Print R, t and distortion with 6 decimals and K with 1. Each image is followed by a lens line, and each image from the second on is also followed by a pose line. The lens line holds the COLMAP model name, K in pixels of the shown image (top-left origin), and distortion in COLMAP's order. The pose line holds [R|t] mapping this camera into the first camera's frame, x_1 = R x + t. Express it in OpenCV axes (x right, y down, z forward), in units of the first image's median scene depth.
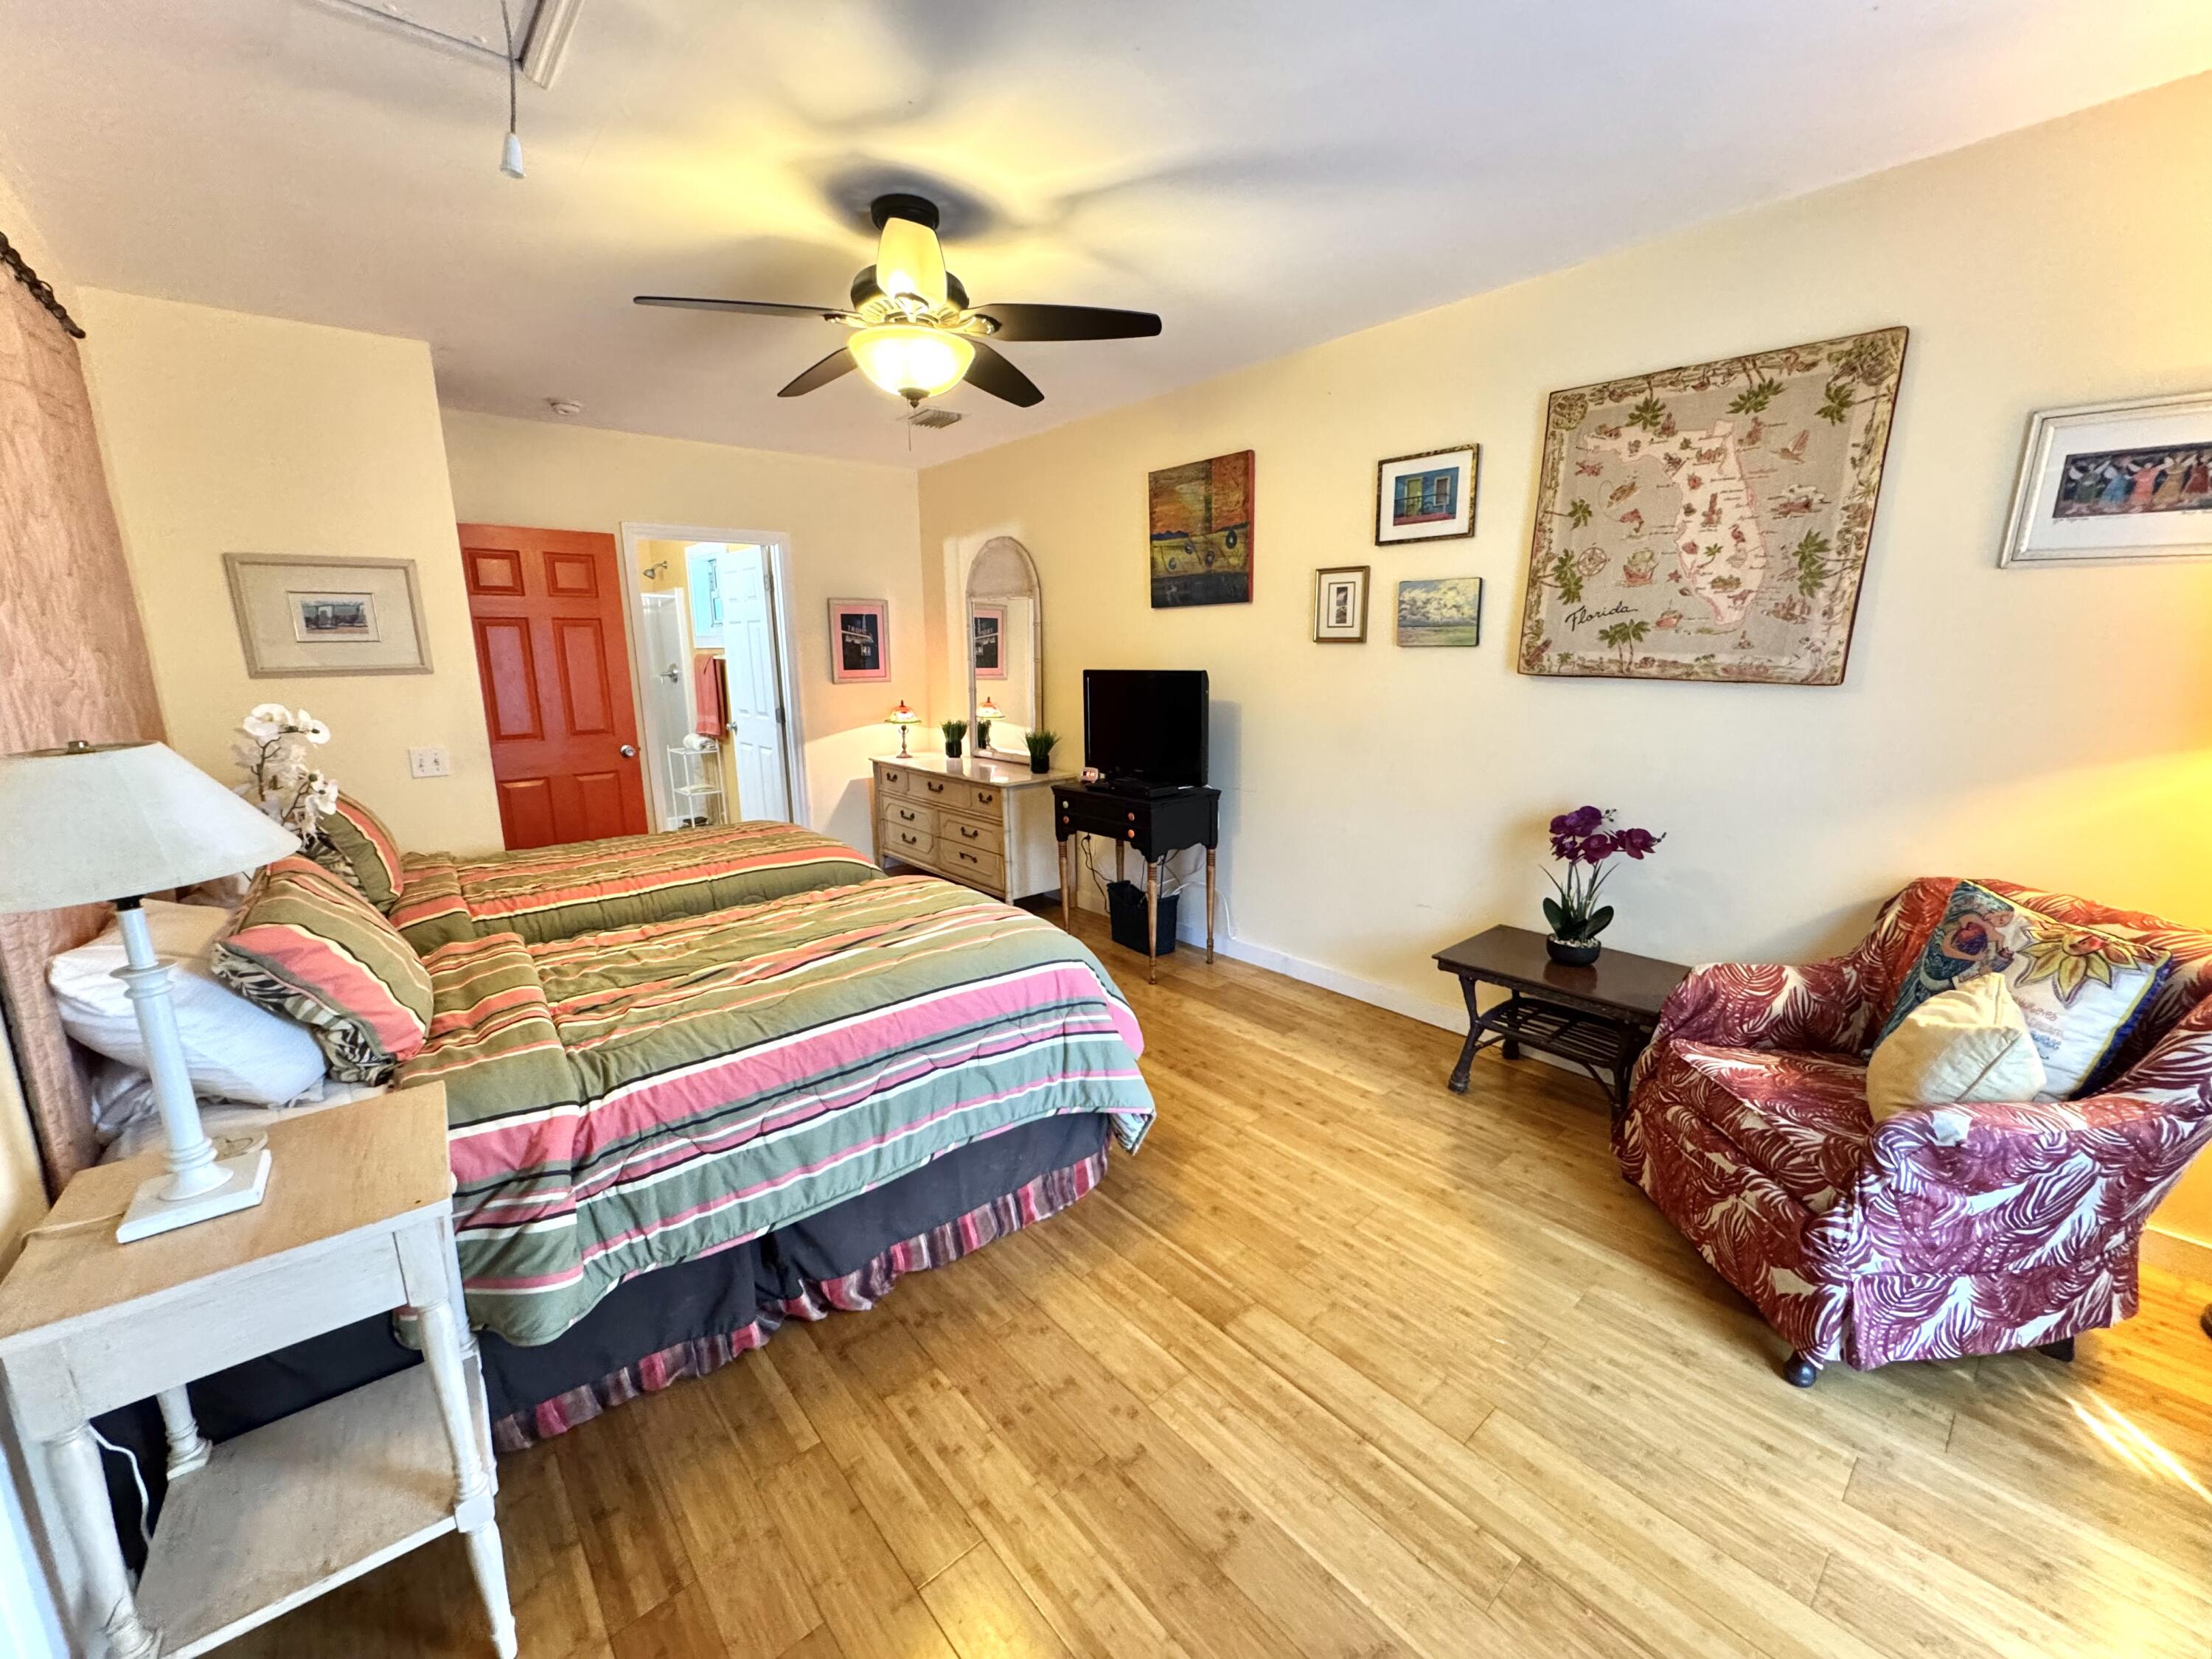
lens RADIAL K [[884.3, 0, 1108.4], [0, 884.3, 819.0], [0, 0, 1]] dist [-0.004163, 0.000488]
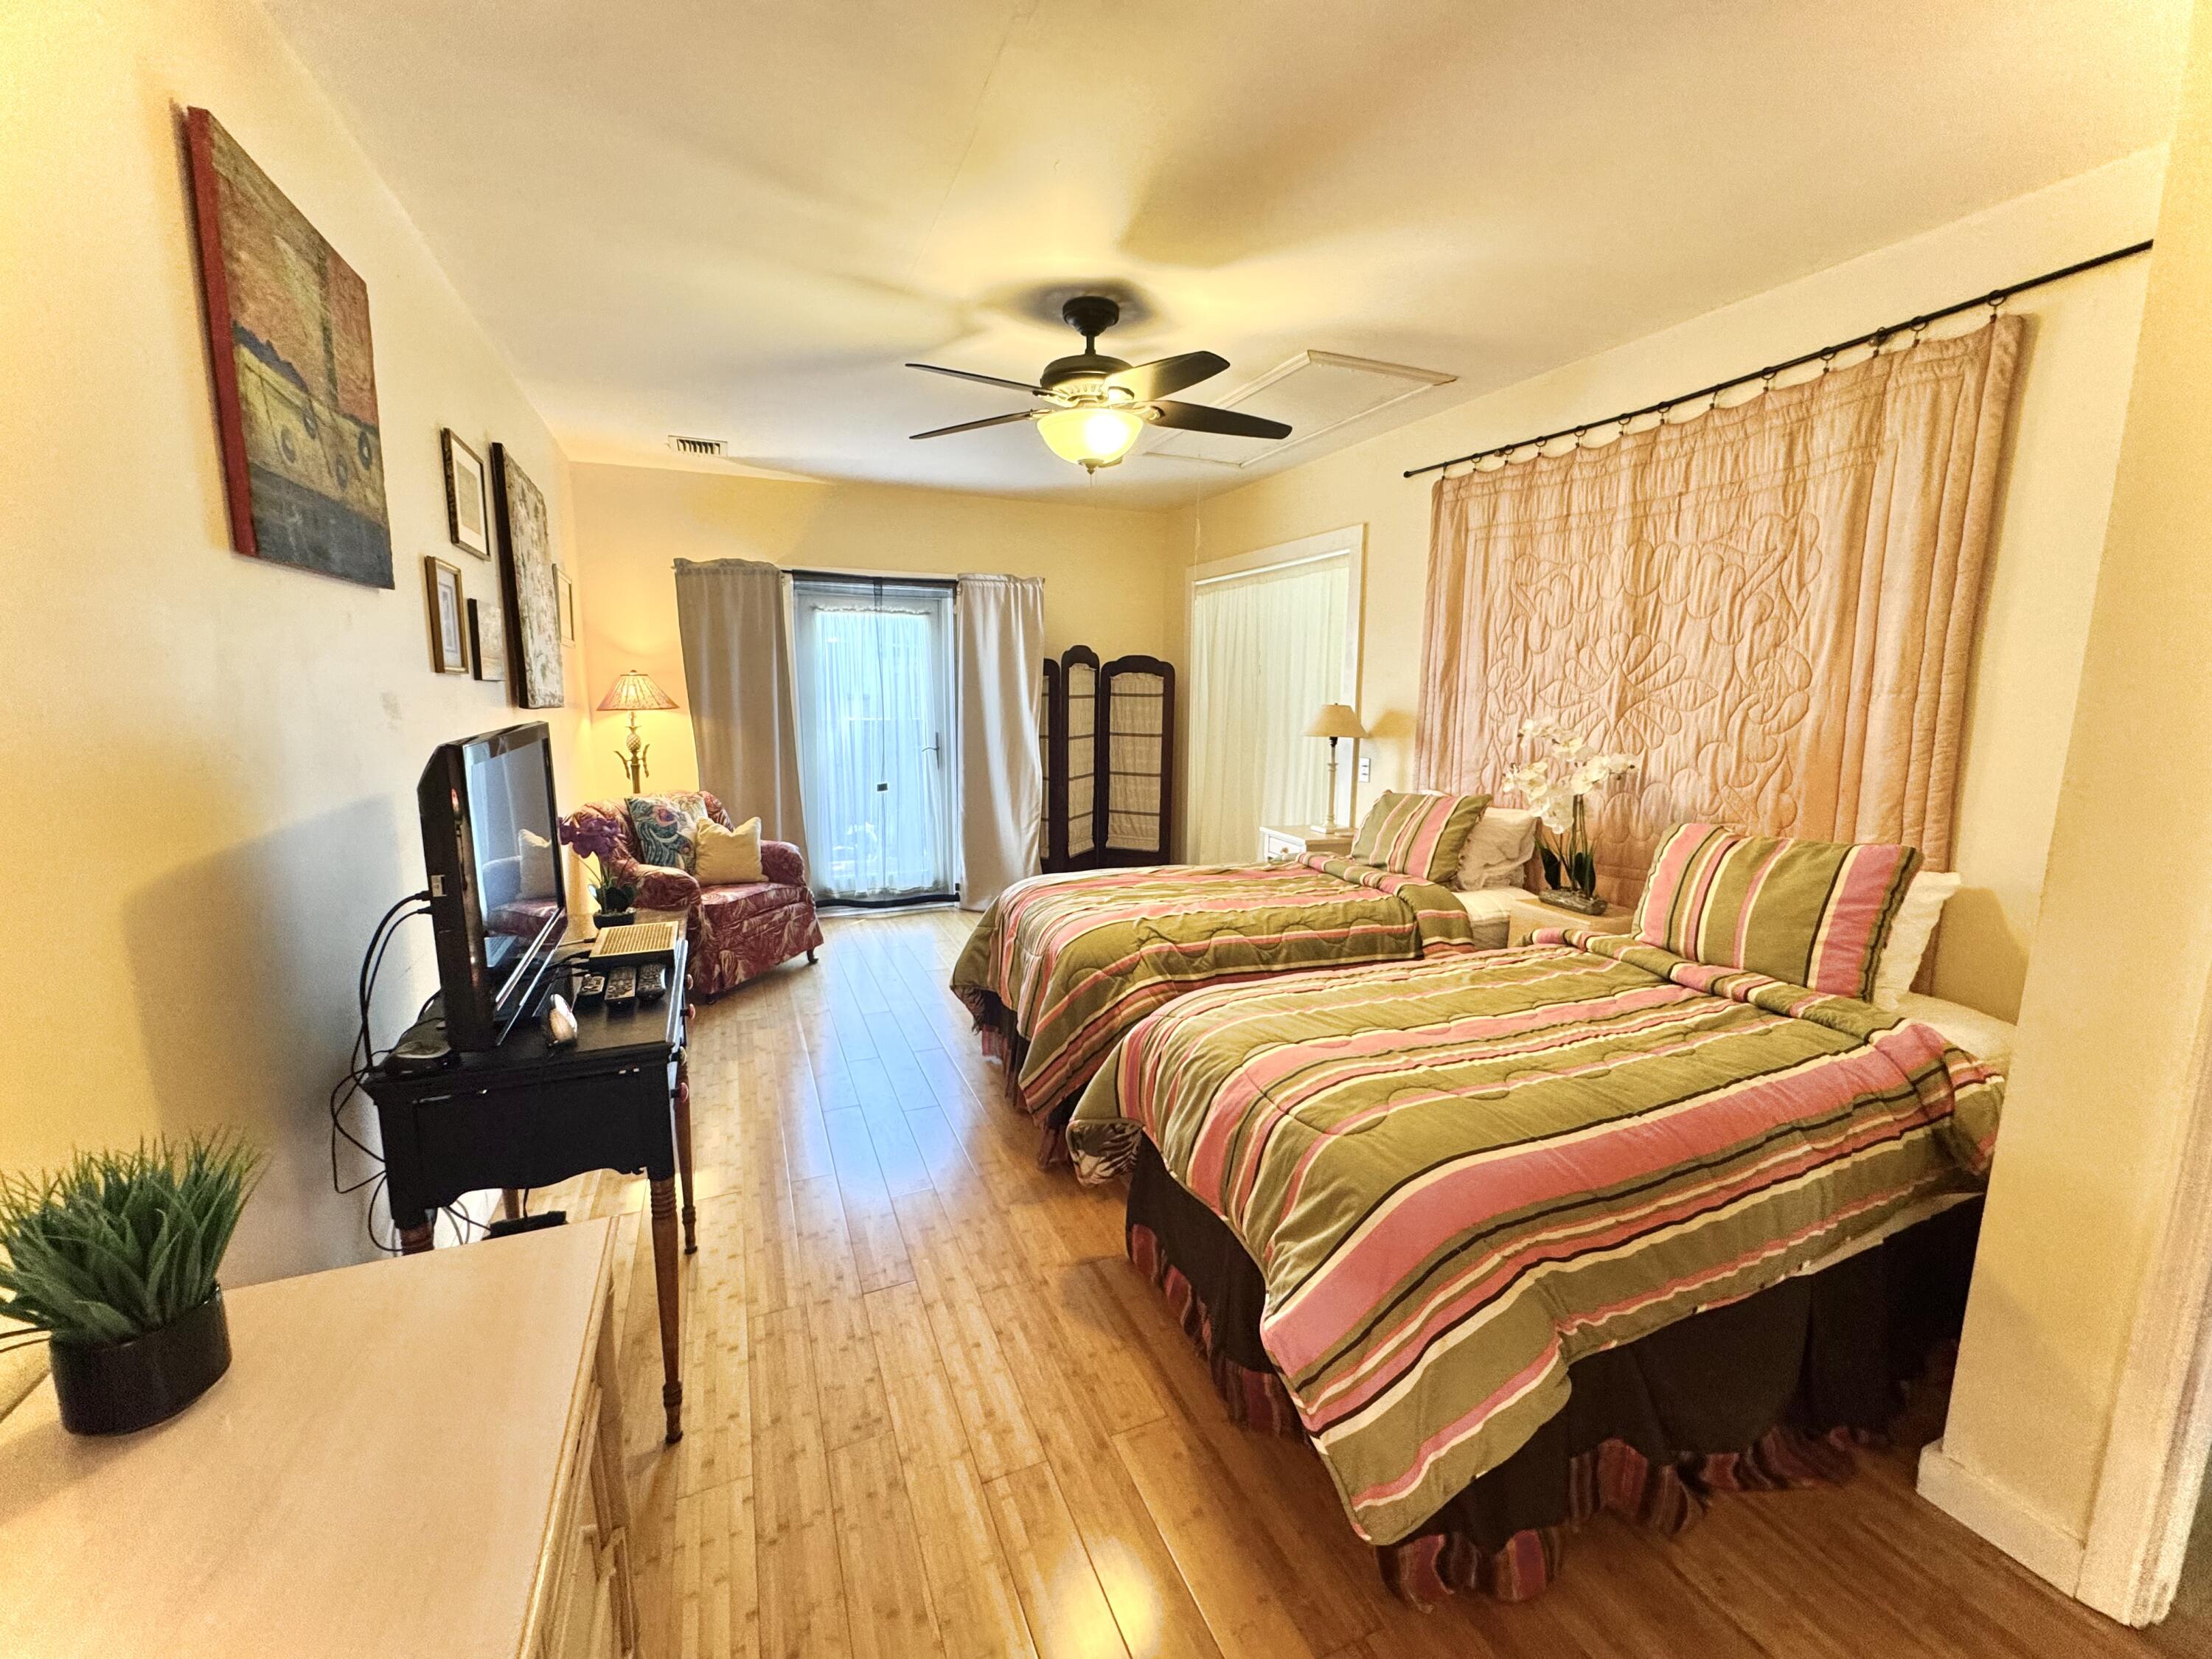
lens RADIAL K [[884.3, 0, 1098.0], [0, 884.3, 834.4], [0, 0, 1]] dist [-0.004163, 0.000488]
pose [[-0.949155, -0.045409, 0.311516, -0.522448], [0.065425, 0.939484, 0.336289, -0.352639], [-0.307935, 0.339571, -0.888745, 1.867545]]
